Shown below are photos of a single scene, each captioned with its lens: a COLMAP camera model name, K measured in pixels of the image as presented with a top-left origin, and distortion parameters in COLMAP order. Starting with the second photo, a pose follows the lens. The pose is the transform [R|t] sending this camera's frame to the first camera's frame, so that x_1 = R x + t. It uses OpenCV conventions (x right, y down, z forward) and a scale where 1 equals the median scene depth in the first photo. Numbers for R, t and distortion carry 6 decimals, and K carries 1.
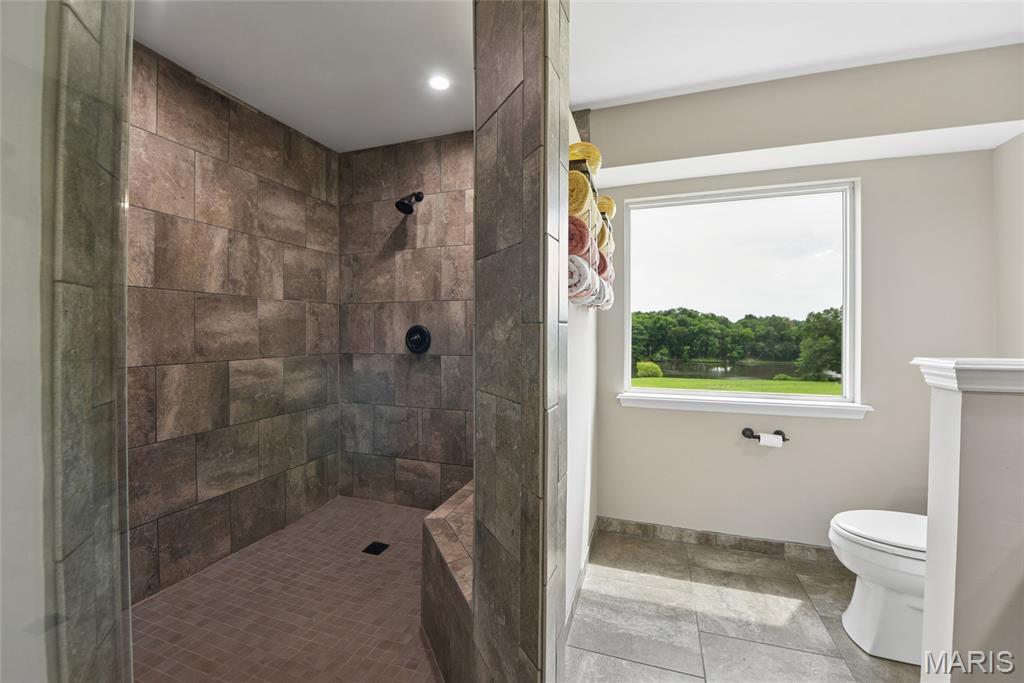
lens RADIAL K [[415.8, 0, 514.2], [0, 415.8, 334.6], [0, 0, 1]] dist [-0.019503, -0.001419]
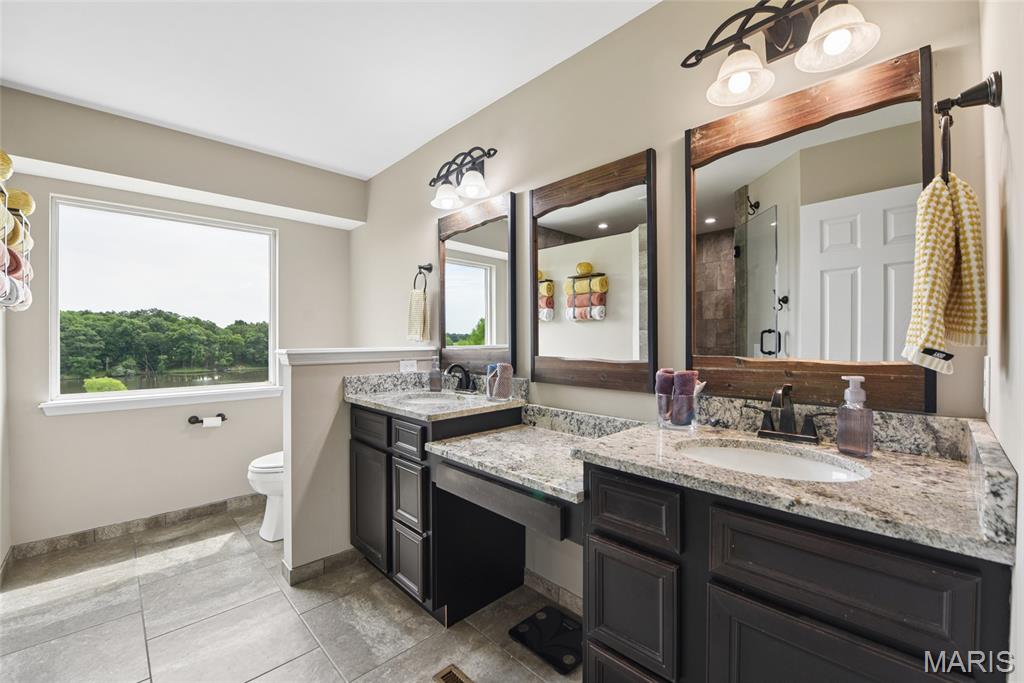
lens RADIAL K [[415.8, 0, 506.9], [0, 415.8, 339.8], [0, 0, 1]] dist [-0.019503, -0.001419]
pose [[0.459824, -0.003915, 0.888001, -0.077477], [0.006256, 0.999980, 0.001169, 0.010036], [-0.887988, 0.005018, 0.459840, -0.378734]]
